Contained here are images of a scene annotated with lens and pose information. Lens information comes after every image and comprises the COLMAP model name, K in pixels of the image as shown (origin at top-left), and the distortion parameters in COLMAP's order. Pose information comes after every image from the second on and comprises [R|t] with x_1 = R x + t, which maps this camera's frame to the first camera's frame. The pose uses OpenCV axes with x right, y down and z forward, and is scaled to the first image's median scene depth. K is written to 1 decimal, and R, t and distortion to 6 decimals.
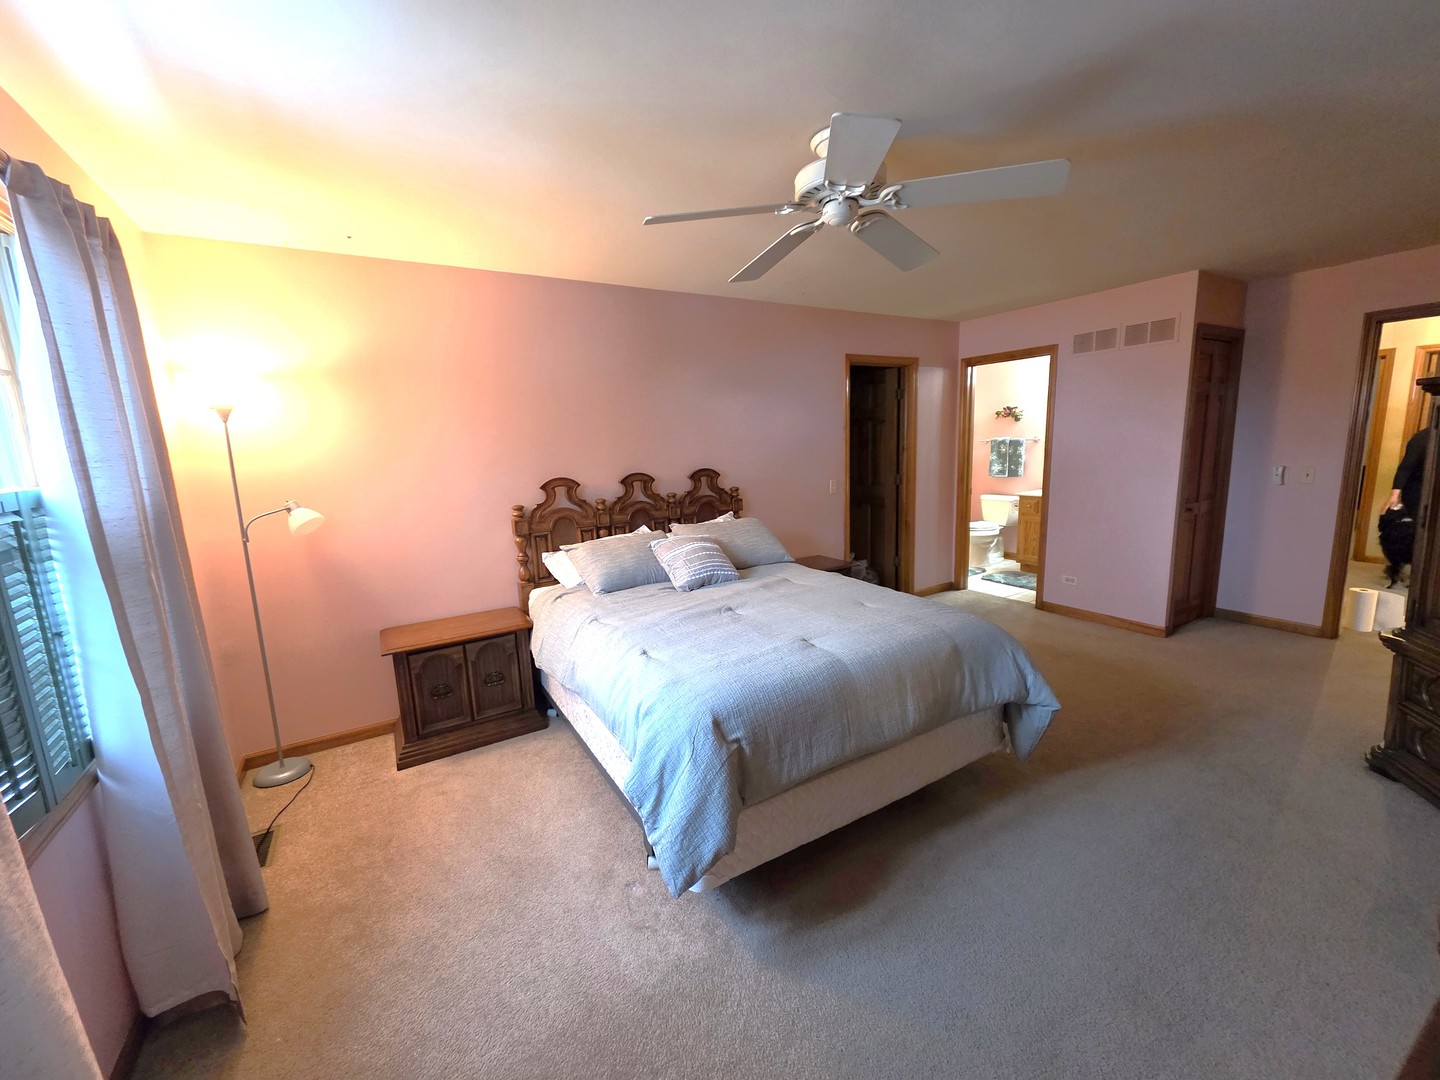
lens RADIAL K [[576.0, 0, 717.5], [0, 576.0, 536.1], [0, 0, 1]] dist [0.003471, -0.000323]
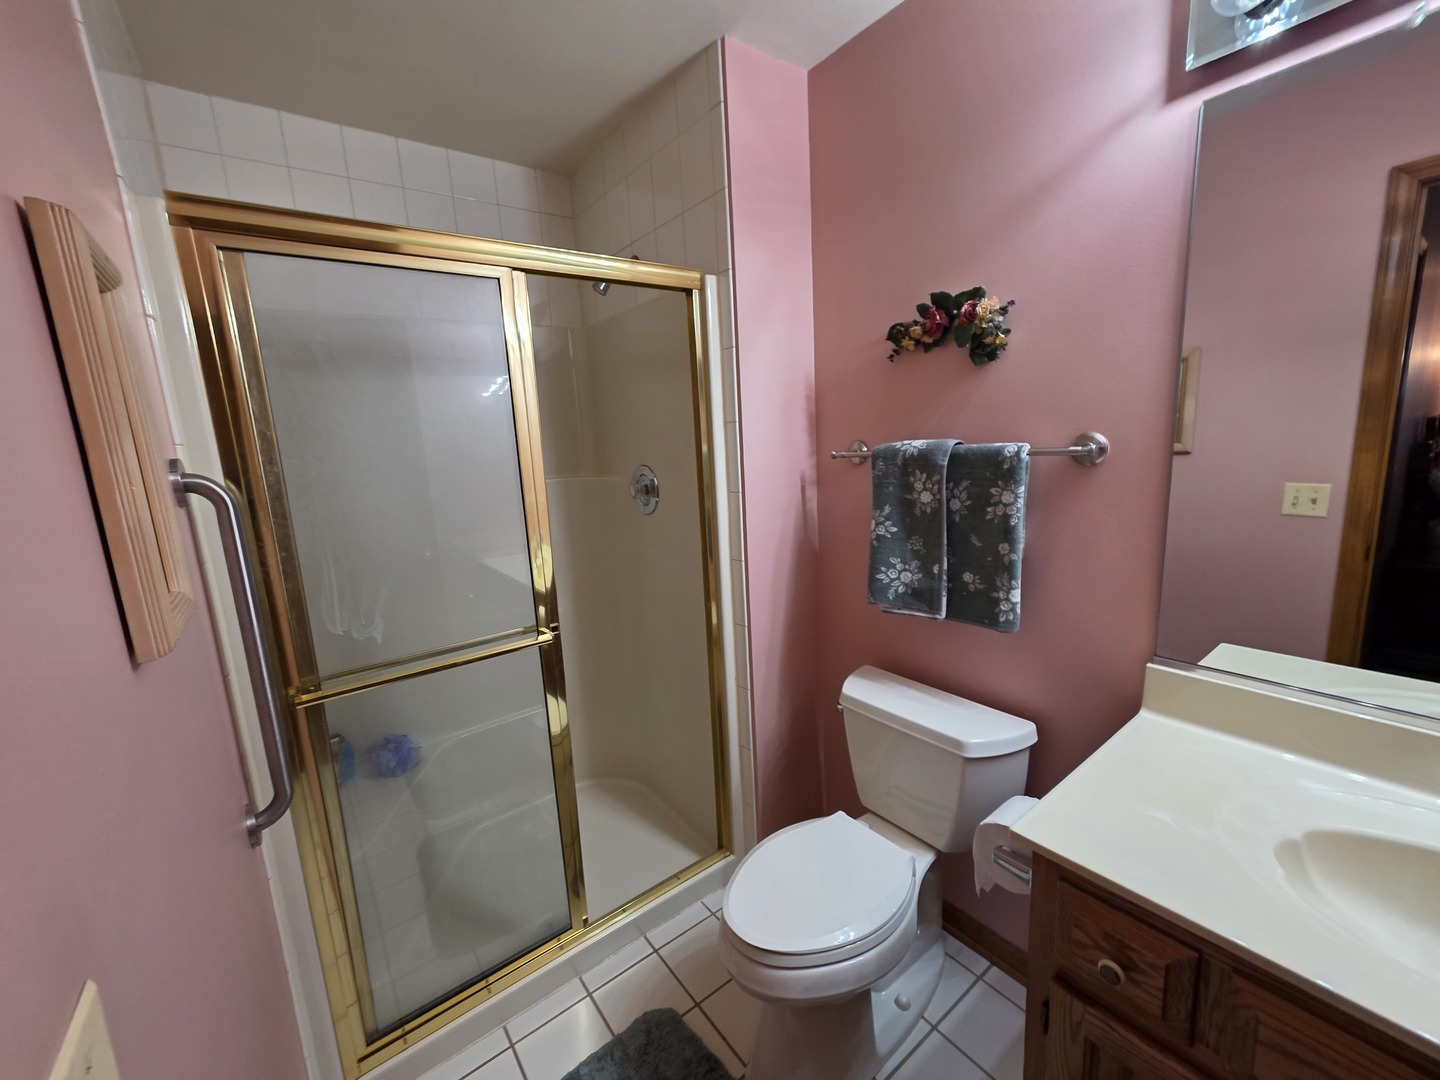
lens RADIAL K [[576.0, 0, 721.3], [0, 576.0, 535.9], [0, 0, 1]] dist [0.003471, -0.000323]
pose [[0.990968, -0.029334, 0.130850, 0.391224], [0.031169, 0.999442, -0.012000, -0.134923], [-0.130425, 0.015970, 0.991330, 0.796023]]
